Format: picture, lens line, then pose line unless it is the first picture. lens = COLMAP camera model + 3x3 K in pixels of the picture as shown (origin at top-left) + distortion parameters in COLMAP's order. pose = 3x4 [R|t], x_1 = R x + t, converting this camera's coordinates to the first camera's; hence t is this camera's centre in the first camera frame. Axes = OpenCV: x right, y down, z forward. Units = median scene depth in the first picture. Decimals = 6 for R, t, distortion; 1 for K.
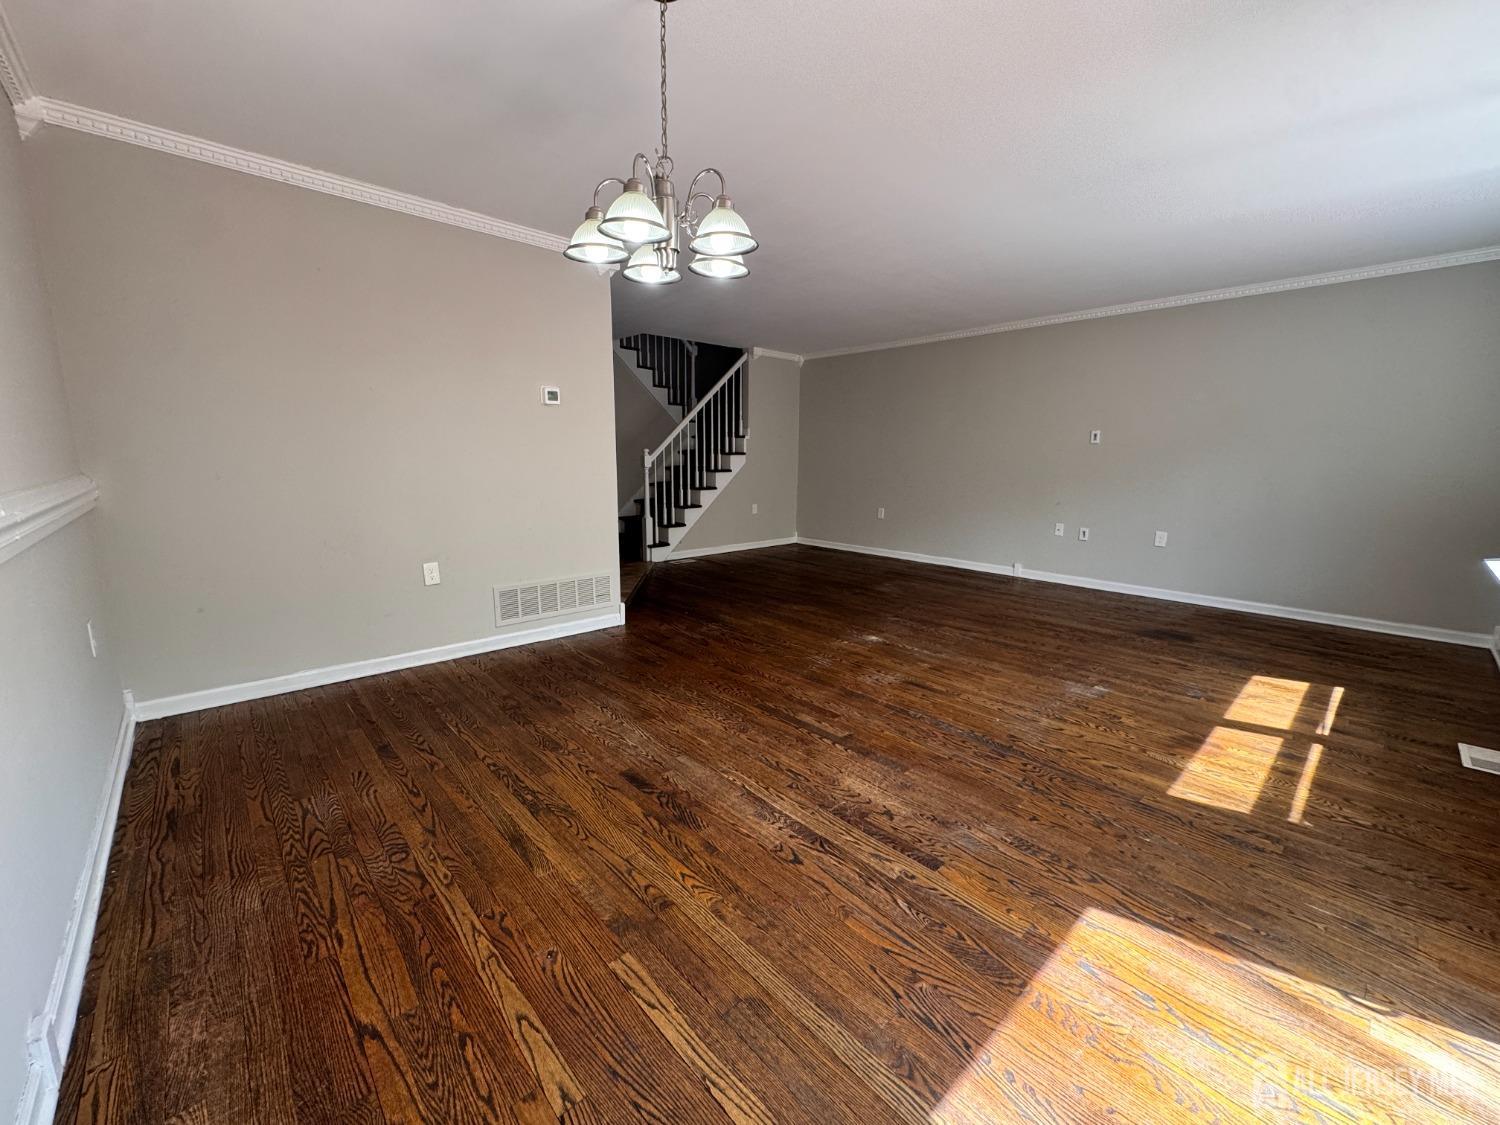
lens RADIAL K [[615.5, 0, 748.0], [0, 615.5, 562.1], [0, 0, 1]] dist [-0.000400, -0.000604]
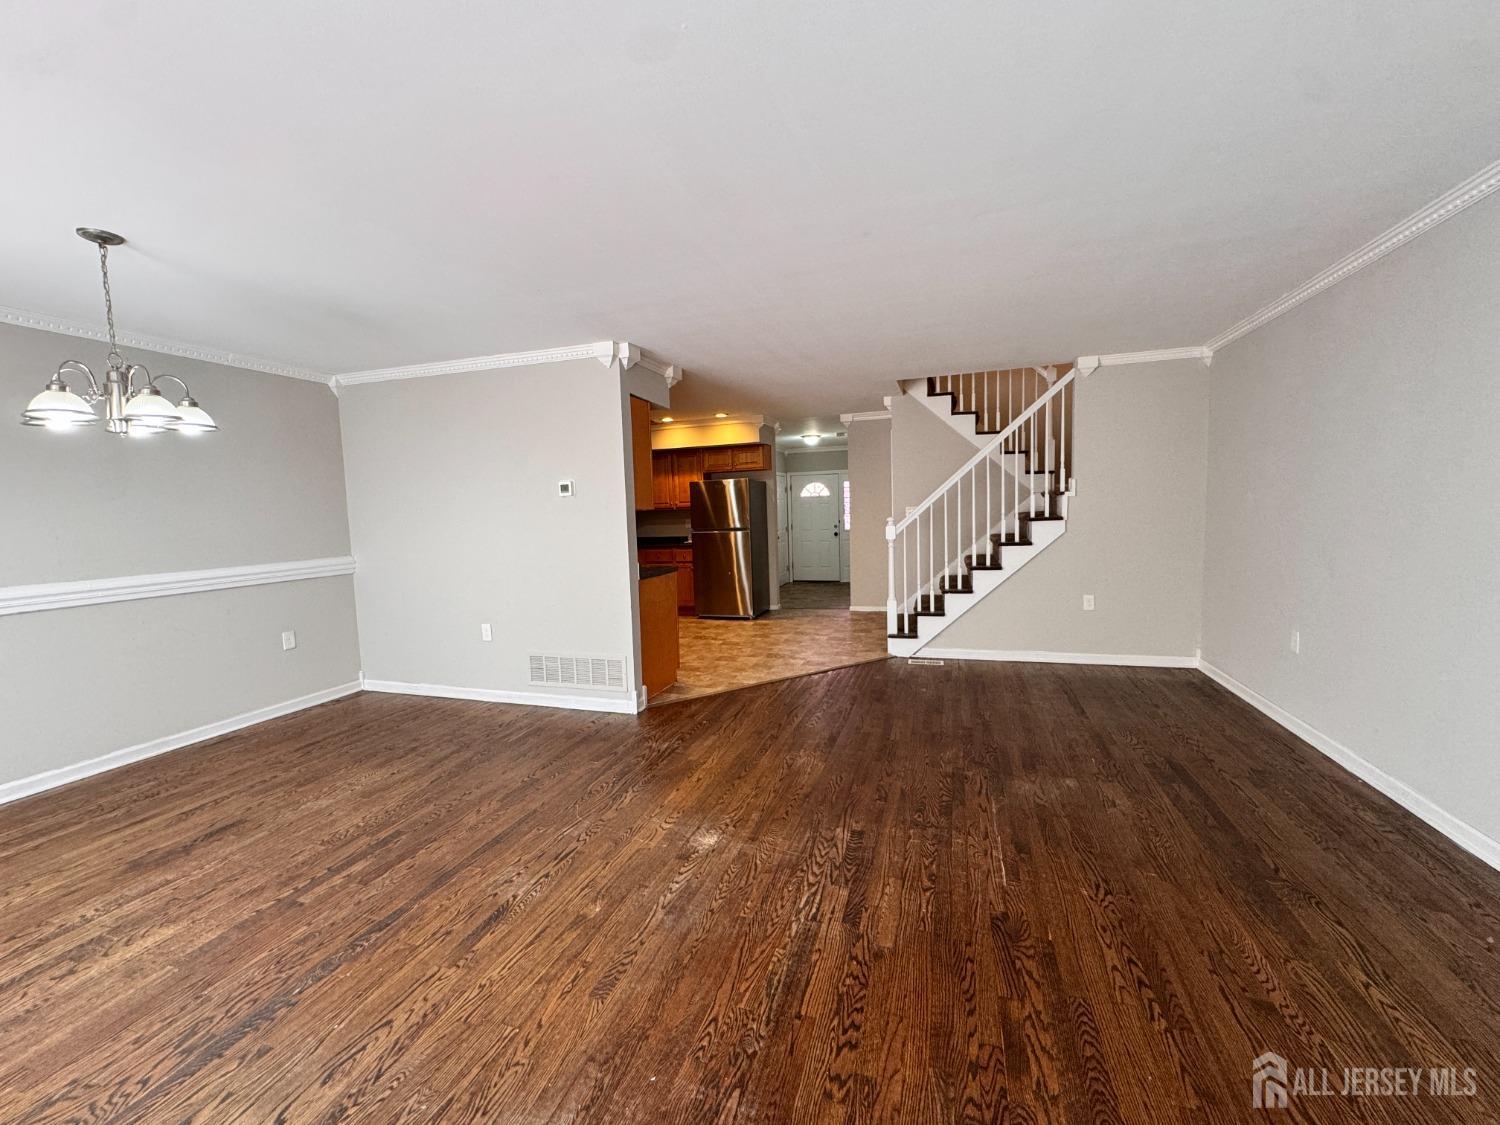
lens RADIAL K [[615.5, 0, 748.0], [0, 615.5, 562.1], [0, 0, 1]] dist [-0.000400, -0.000604]
pose [[0.476497, 0.050555, -0.877721, 0.868986], [-0.113566, 0.993521, -0.004428, -0.182675], [0.871810, 0.101789, 0.479151, 0.810279]]
